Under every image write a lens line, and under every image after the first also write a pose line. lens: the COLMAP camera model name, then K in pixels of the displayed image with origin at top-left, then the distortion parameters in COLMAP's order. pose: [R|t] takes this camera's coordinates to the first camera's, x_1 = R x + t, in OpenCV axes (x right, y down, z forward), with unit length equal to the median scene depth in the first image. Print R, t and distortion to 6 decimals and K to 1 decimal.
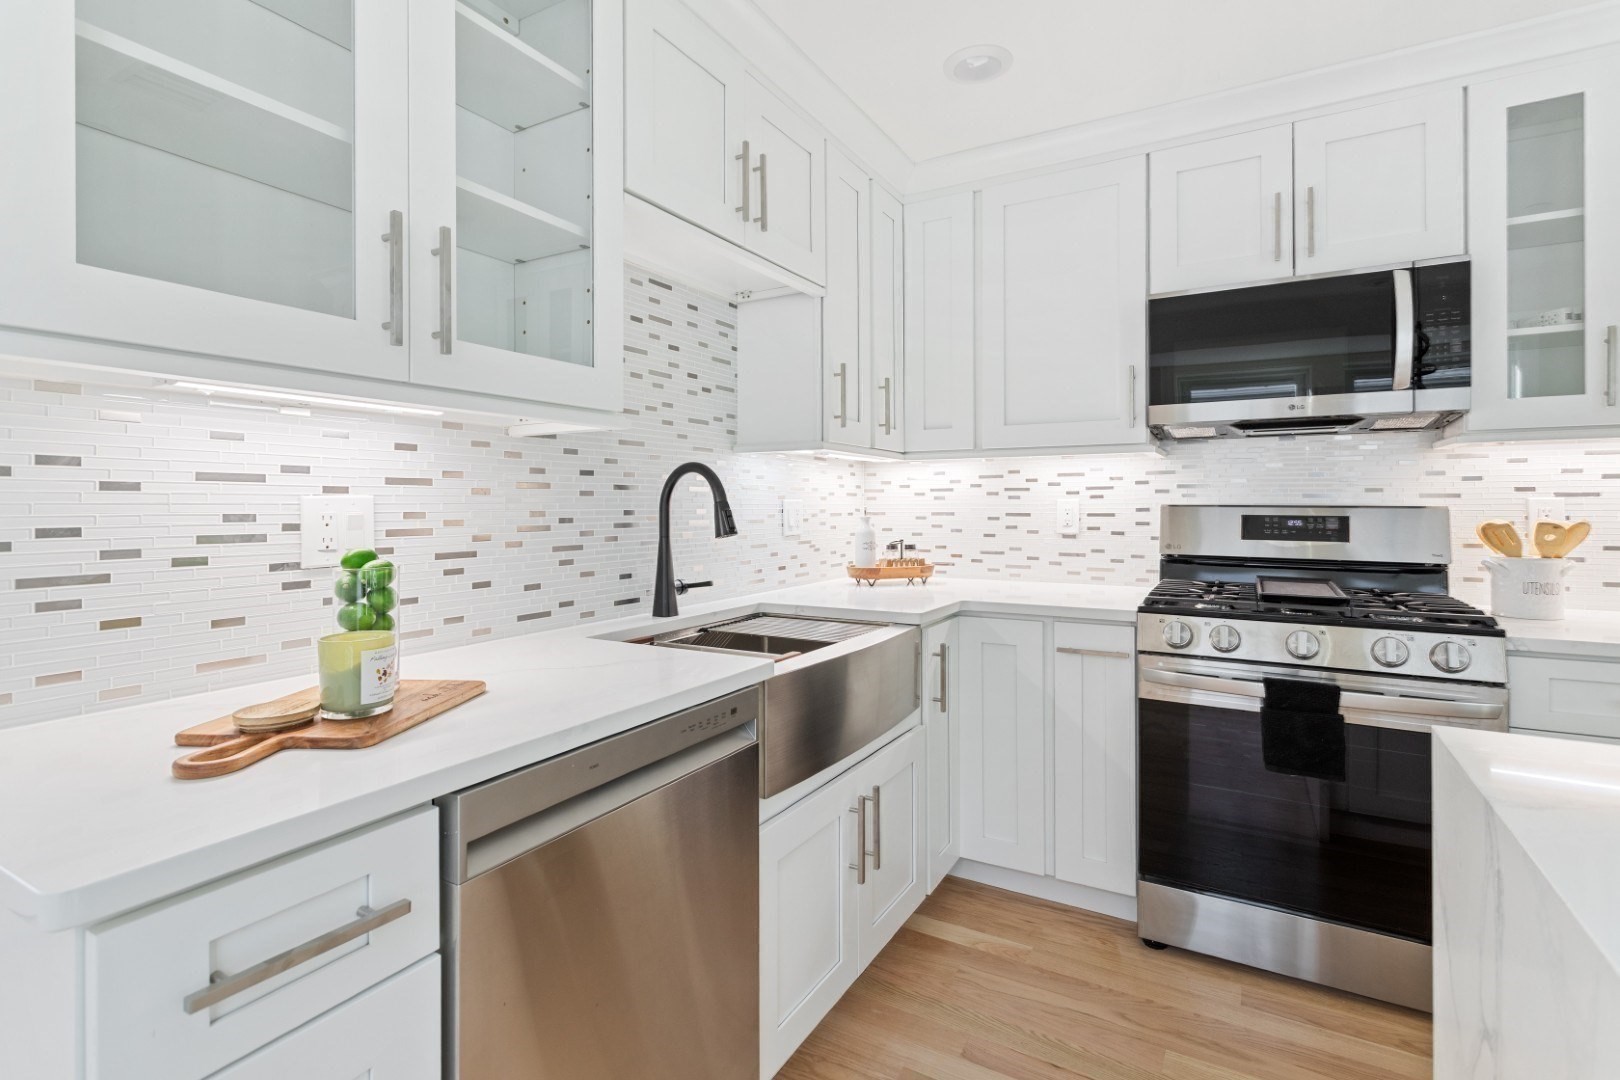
lens RADIAL K [[769.7, 0, 816.0], [0, 769.7, 500.4], [0, 0, 1]] dist [0.002737, 0.000250]
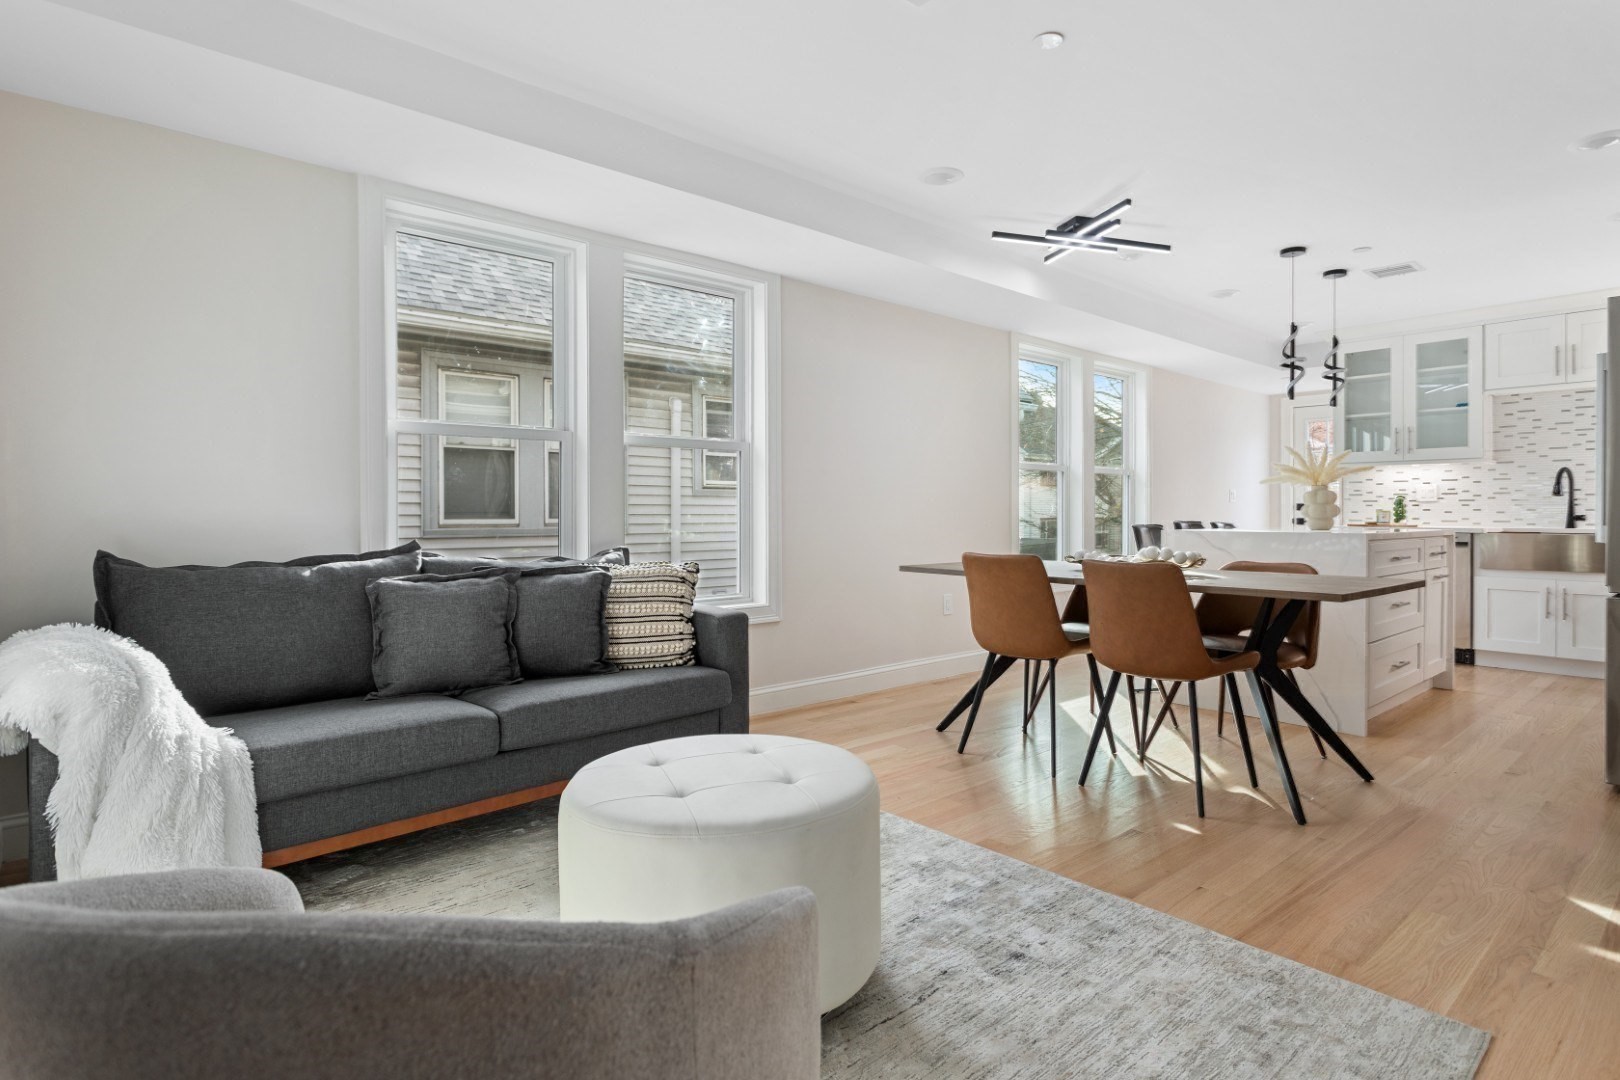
lens RADIAL K [[850.2, 0, 813.8], [0, 850.2, 516.3], [0, 0, 1]] dist [-0.001424, -0.000378]
pose [[-0.319647, 0.005816, -0.947519, 2.920299], [0.002942, 0.999982, 0.005145, 0.081193], [0.947532, -0.001143, -0.319658, -0.406115]]
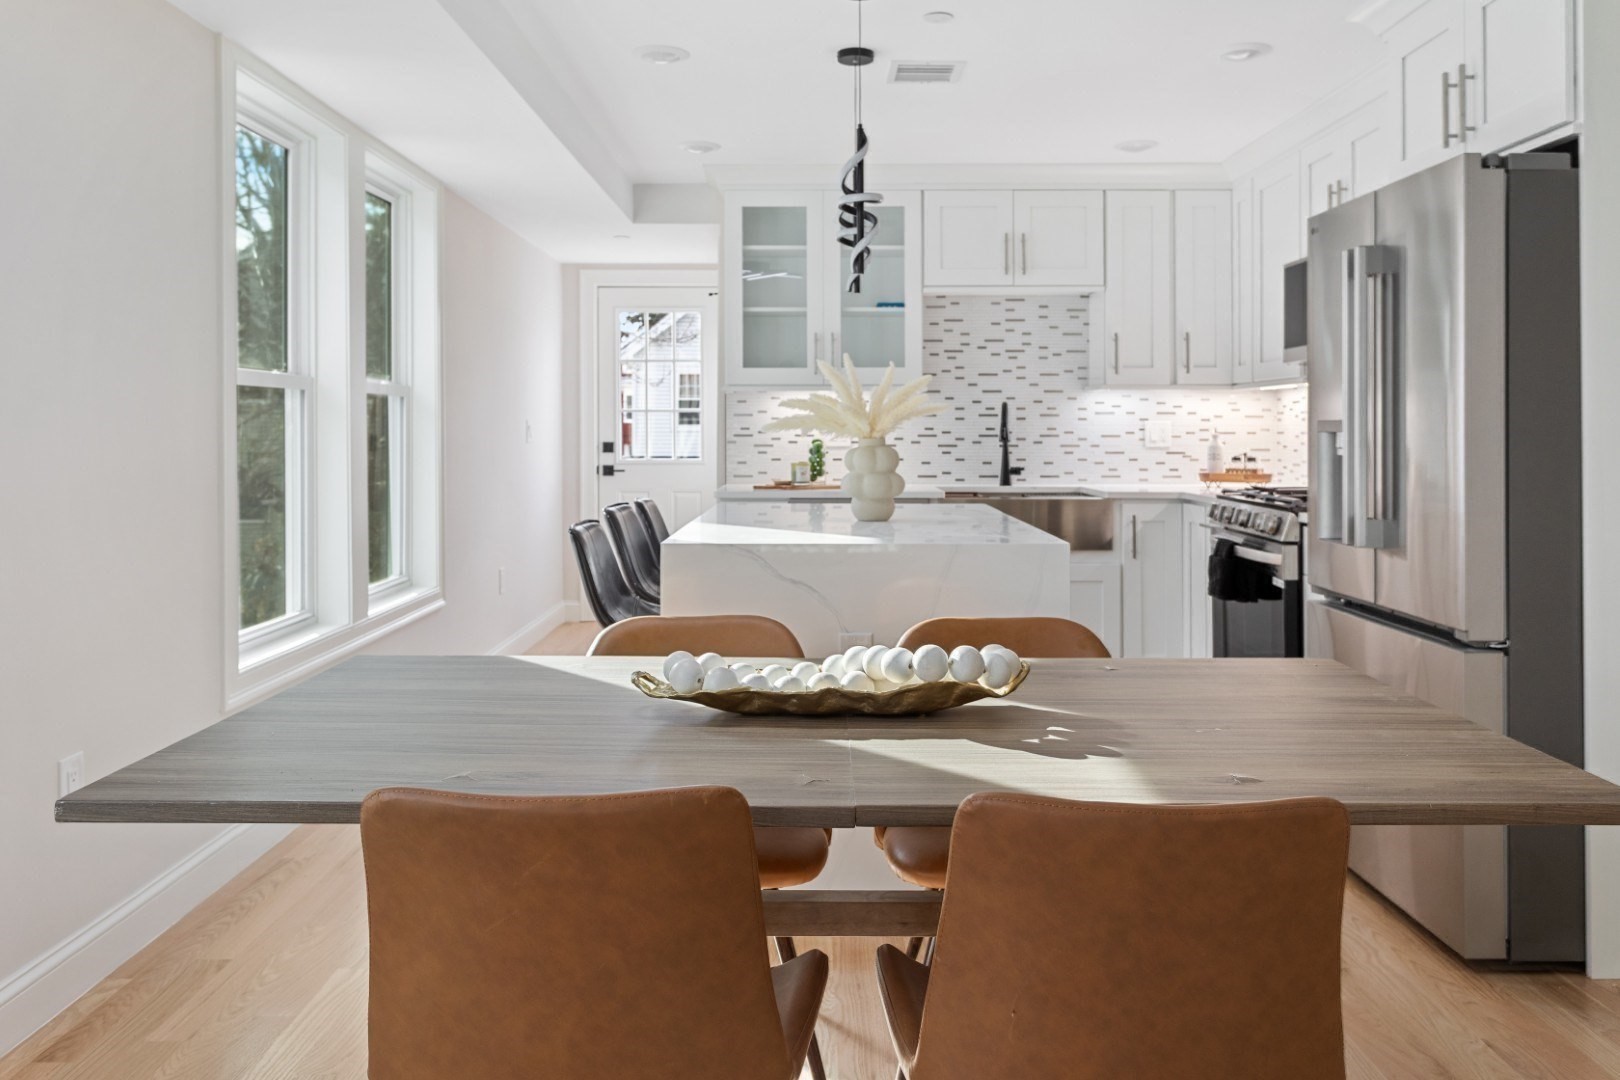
lens RADIAL K [[1248.2, 0, 807.0], [0, 1248.2, 412.3], [0, 0, 1]] dist [0.003283, -0.007310]
pose [[0.490387, -0.008498, -0.871463, 1.959962], [0.002987, 0.999963, -0.008071, -0.001093], [0.871500, 0.001354, 0.490394, -0.780345]]
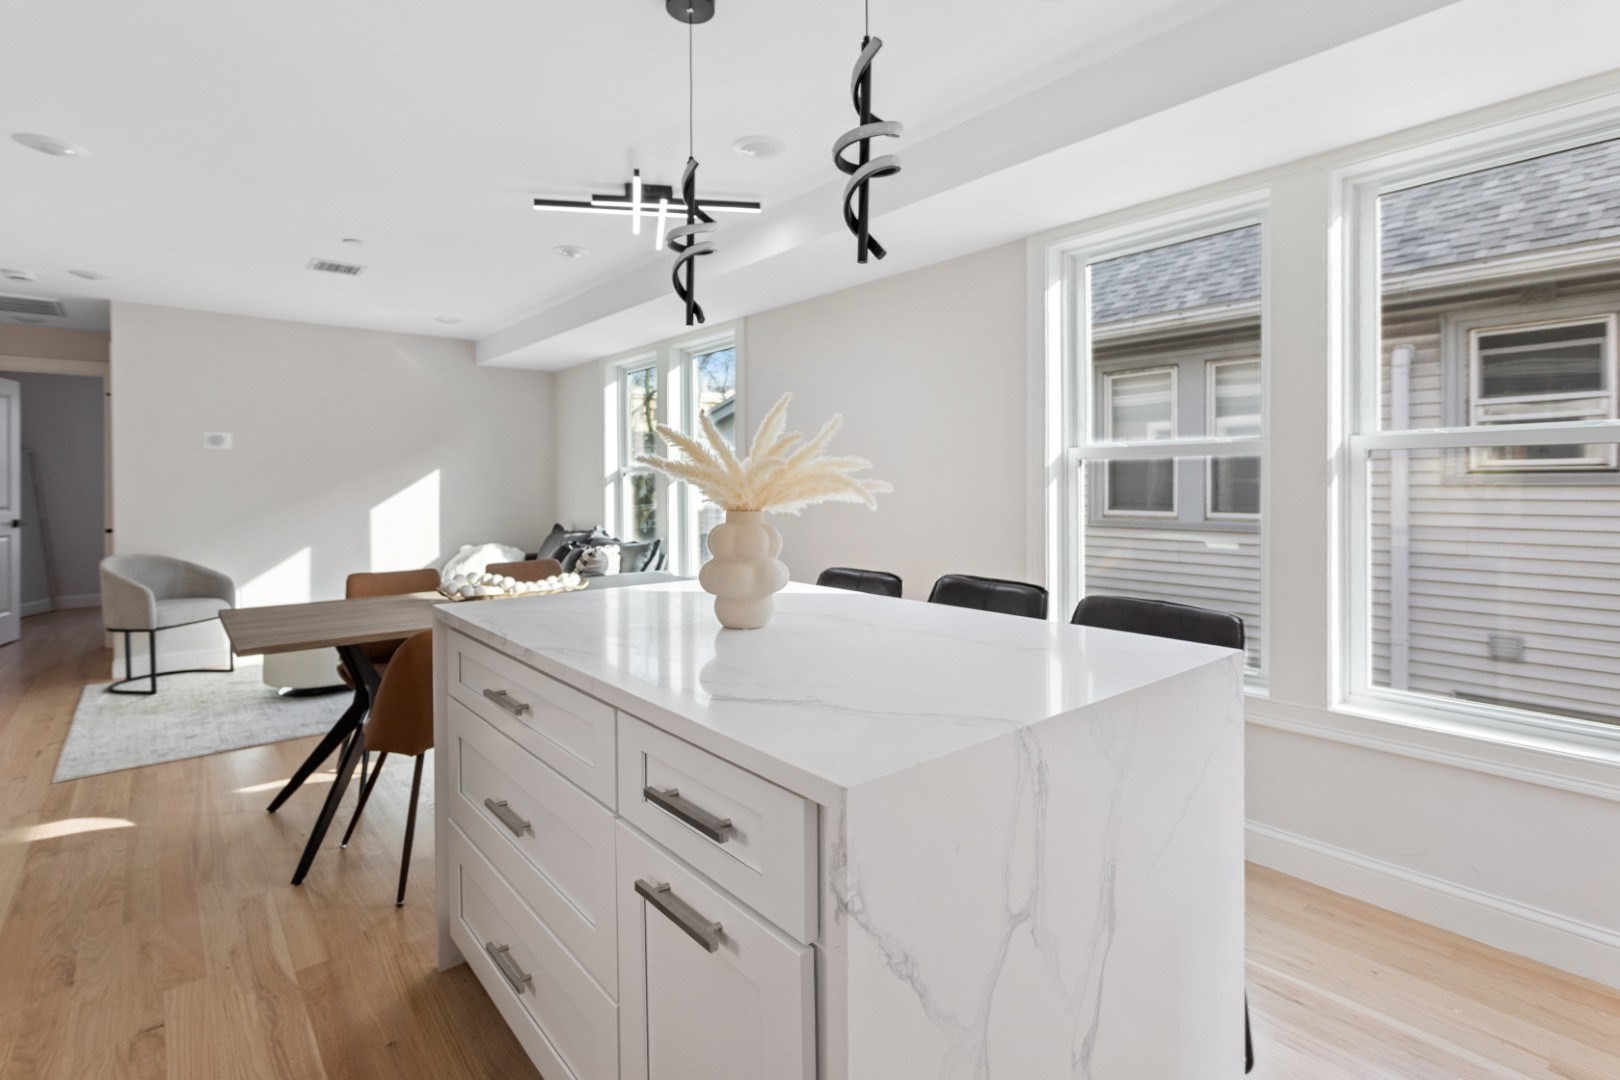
lens RADIAL K [[779.1, 0, 816.1], [0, 779.1, 484.3], [0, 0, 1]] dist [-0.004460, 0.000706]
pose [[-0.941093, 0.006599, 0.338083, 0.254763], [0.005480, 0.999976, -0.004263, -0.000729], [-0.338103, -0.002159, -0.941107, 0.773681]]
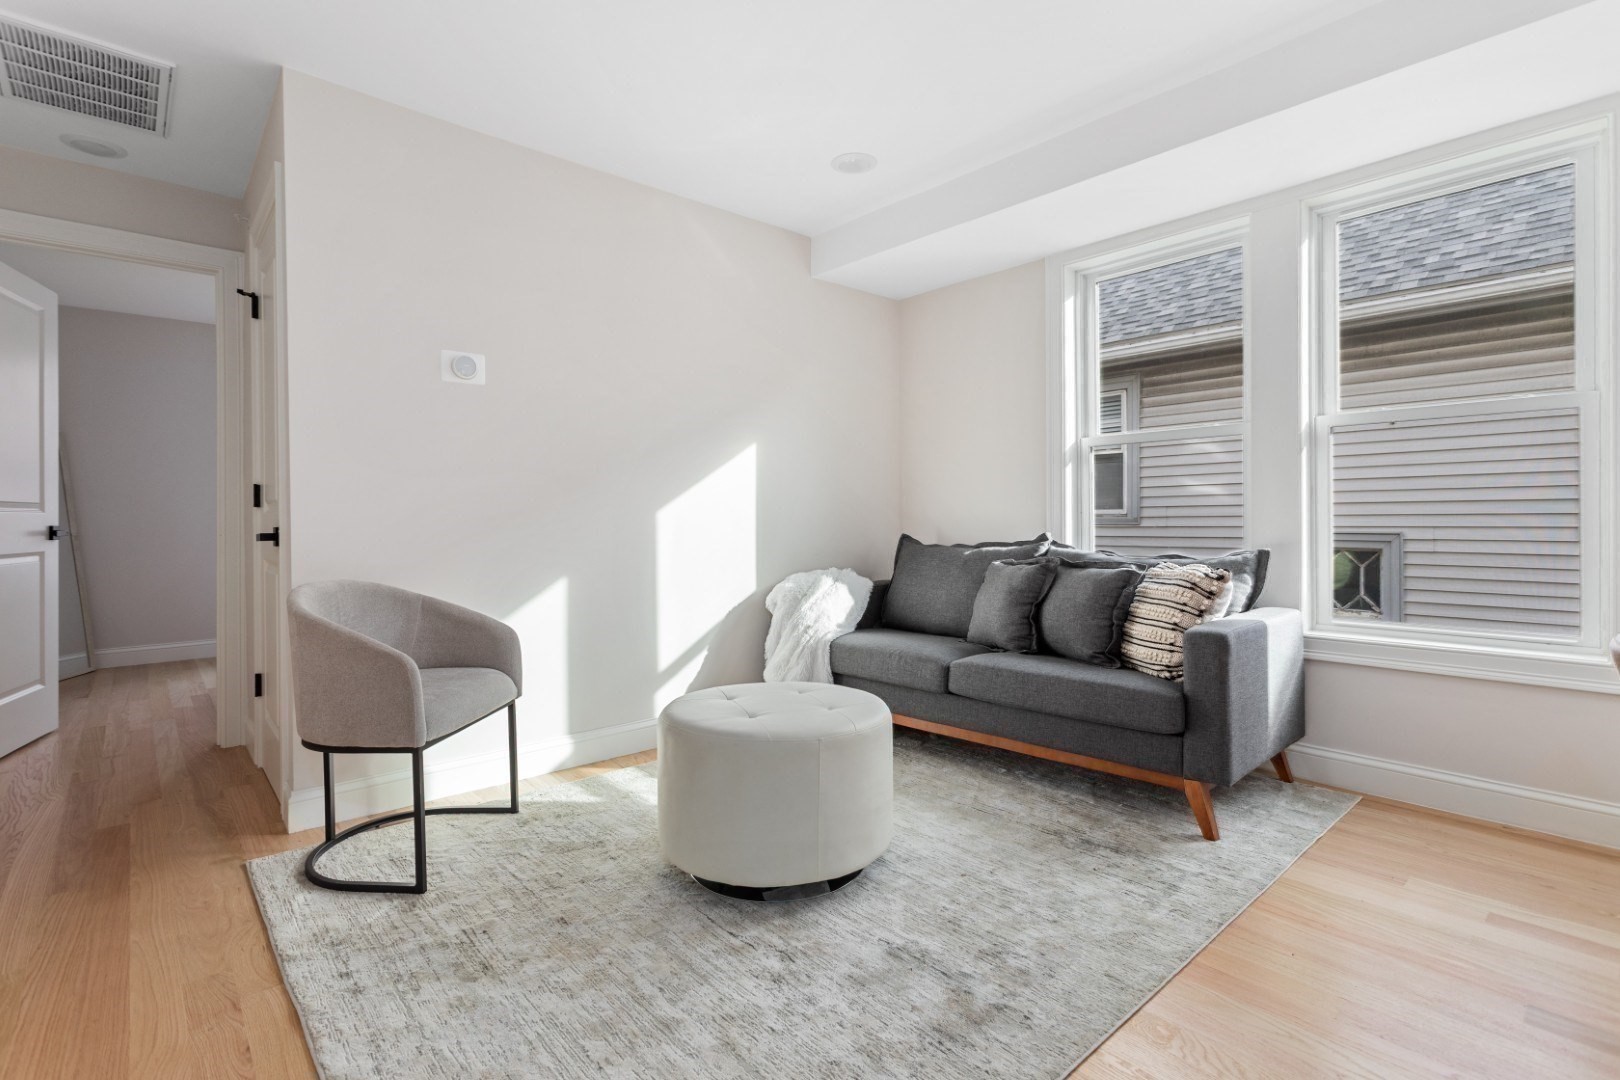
lens RADIAL K [[776.3, 0, 810.5], [0, 776.3, 515.9], [0, 0, 1]] dist [-0.004643, -0.000589]
pose [[-0.946753, 0.005399, 0.321916, 1.851541], [0.007213, 0.999964, 0.004442, 0.082278], [-0.321881, 0.006528, -0.946758, 0.160943]]
